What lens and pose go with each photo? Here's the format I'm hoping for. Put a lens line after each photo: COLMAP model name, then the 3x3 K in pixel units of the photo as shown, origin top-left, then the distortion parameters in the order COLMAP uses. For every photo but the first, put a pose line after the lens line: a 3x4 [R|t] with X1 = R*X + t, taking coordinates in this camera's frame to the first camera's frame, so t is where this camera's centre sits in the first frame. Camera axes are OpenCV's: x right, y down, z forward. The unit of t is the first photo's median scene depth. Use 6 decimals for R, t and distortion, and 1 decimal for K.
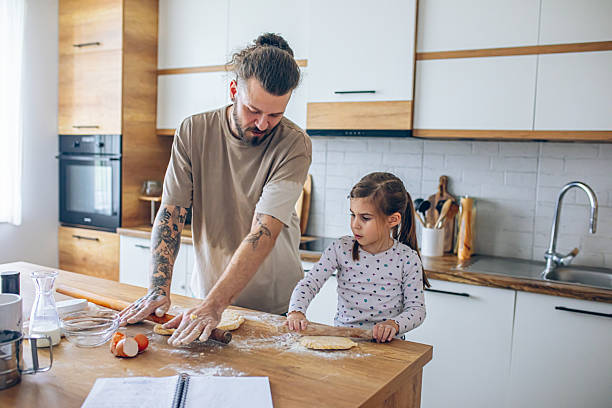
lens RADIAL K [[589.4, 0, 306.0], [0, 589.4, 204.0], [0, 0, 1]] dist [-0.061929, 0.099144]
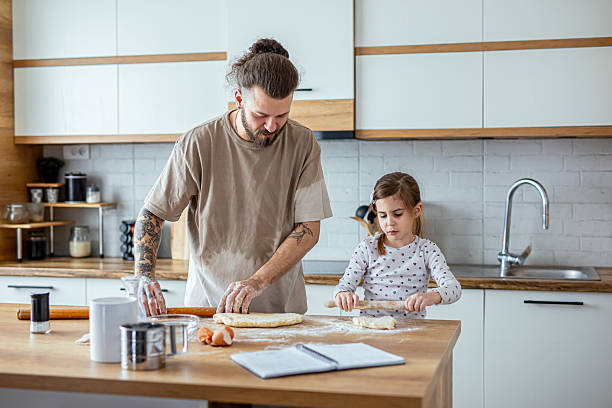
lens RADIAL K [[903.1, 0, 314.3], [0, 903.1, 200.8], [0, 0, 1]] dist [0.010733, 0.020763]
pose [[0.957087, -0.048015, 0.285797, -0.289254], [0.059768, 0.997682, -0.032541, 0.025089], [-0.283572, 0.048226, 0.957737, -0.327509]]
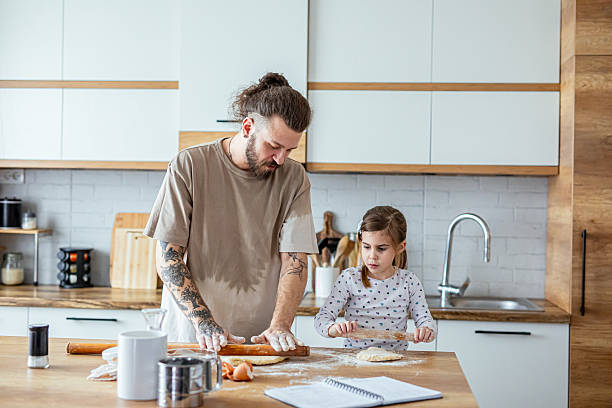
lens RADIAL K [[864.8, 0, 306.0], [0, 864.8, 204.0], [0, 0, 1]] dist [0.007249, 0.022445]
pose [[0.902650, -0.019006, 0.429955, -0.415424], [0.046486, 0.997485, -0.053500, 0.012498], [-0.427857, 0.068278, 0.901264, -0.239448]]
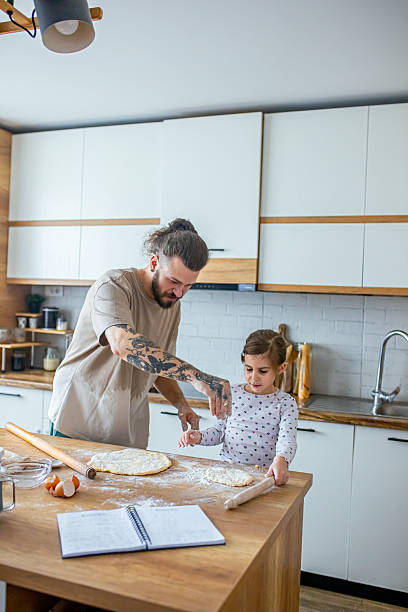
lens RADIAL K [[589.4, 0, 204.0], [0, 589.4, 306.0], [0, 0, 1]] dist [-0.061929, 0.099144]
pose [[0.986128, 0.001278, 0.165983, -0.108551], [0.008669, 0.998209, -0.059188, -0.018771], [-0.165762, 0.059806, 0.984351, -0.094150]]
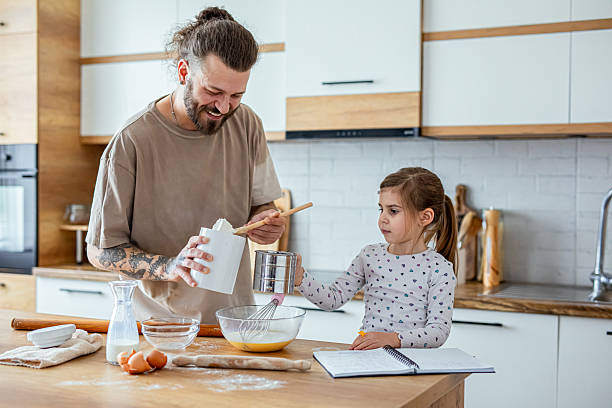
lens RADIAL K [[864.8, 0, 306.0], [0, 864.8, 204.0], [0, 0, 1]] dist [0.007249, 0.022445]
pose [[0.996641, -0.027280, 0.077214, -0.071264], [0.031557, 0.998003, -0.054727, 0.038556], [-0.075566, 0.056980, 0.995511, -0.162753]]
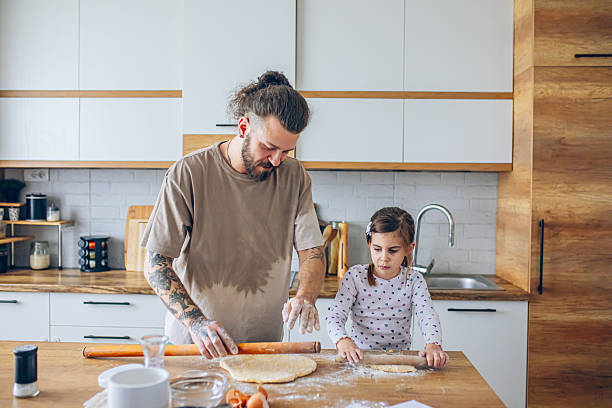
lens RADIAL K [[589.4, 0, 306.0], [0, 589.4, 204.0], [0, 0, 1]] dist [-0.061929, 0.099144]
pose [[0.876693, -0.039915, 0.479391, -0.321130], [0.057682, 0.998084, -0.022385, -0.024655], [-0.477579, 0.047277, 0.877316, 0.052317]]
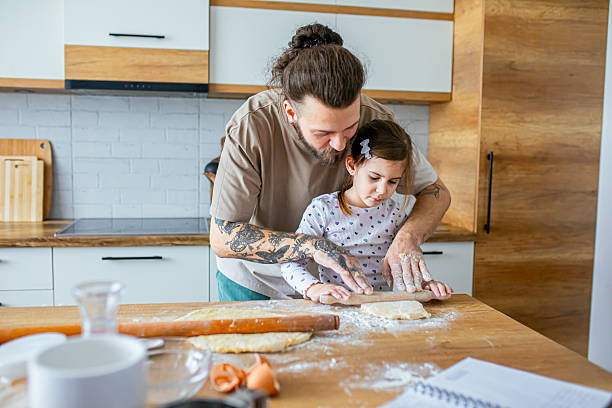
lens RADIAL K [[589.4, 0, 306.0], [0, 589.4, 204.0], [0, 0, 1]] dist [-0.061929, 0.099144]
pose [[0.745532, -0.083261, 0.661249, -0.313394], [0.061441, 0.996527, 0.056205, 0.013284], [-0.663632, -0.001275, 0.748058, 0.239124]]
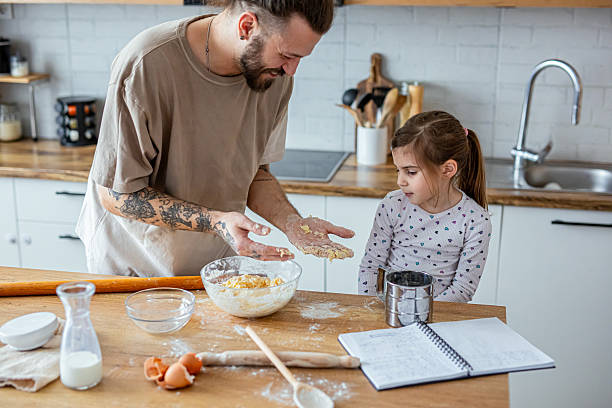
lens RADIAL K [[864.8, 0, 306.0], [0, 864.8, 204.0], [0, 0, 1]] dist [0.007249, 0.022445]
pose [[0.945316, -0.113366, 0.305820, -0.220613], [0.054659, 0.979453, 0.194123, -0.084640], [-0.321543, -0.166792, 0.932089, -0.025024]]
